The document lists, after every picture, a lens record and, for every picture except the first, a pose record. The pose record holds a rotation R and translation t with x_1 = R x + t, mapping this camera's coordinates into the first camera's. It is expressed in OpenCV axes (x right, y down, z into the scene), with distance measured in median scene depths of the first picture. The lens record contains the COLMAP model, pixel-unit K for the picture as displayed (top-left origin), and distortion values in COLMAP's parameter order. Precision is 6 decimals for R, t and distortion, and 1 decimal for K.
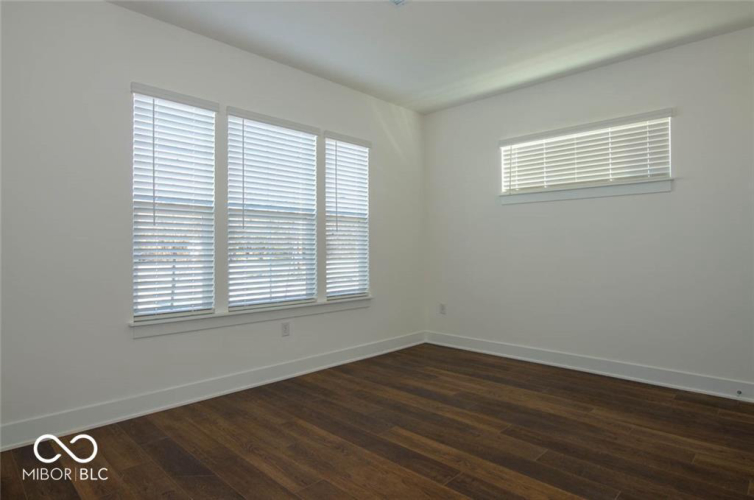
lens RADIAL K [[427.5, 0, 373.8], [0, 427.5, 251.2], [0, 0, 1]] dist [-0.021074, 0.001074]
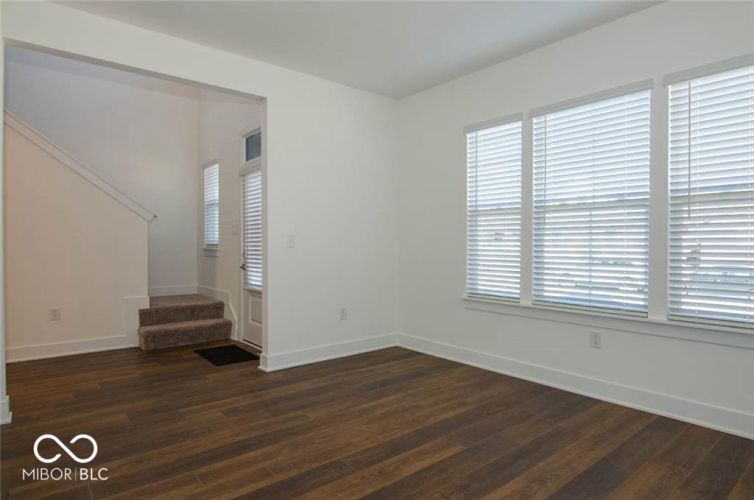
lens RADIAL K [[427.5, 0, 373.8], [0, 427.5, 251.2], [0, 0, 1]] dist [-0.021074, 0.001074]
pose [[-0.103680, 0.018574, -0.994437, 0.872941], [-0.004382, 0.999807, 0.019131, -0.009906], [0.994601, 0.006341, -0.103578, 0.836960]]
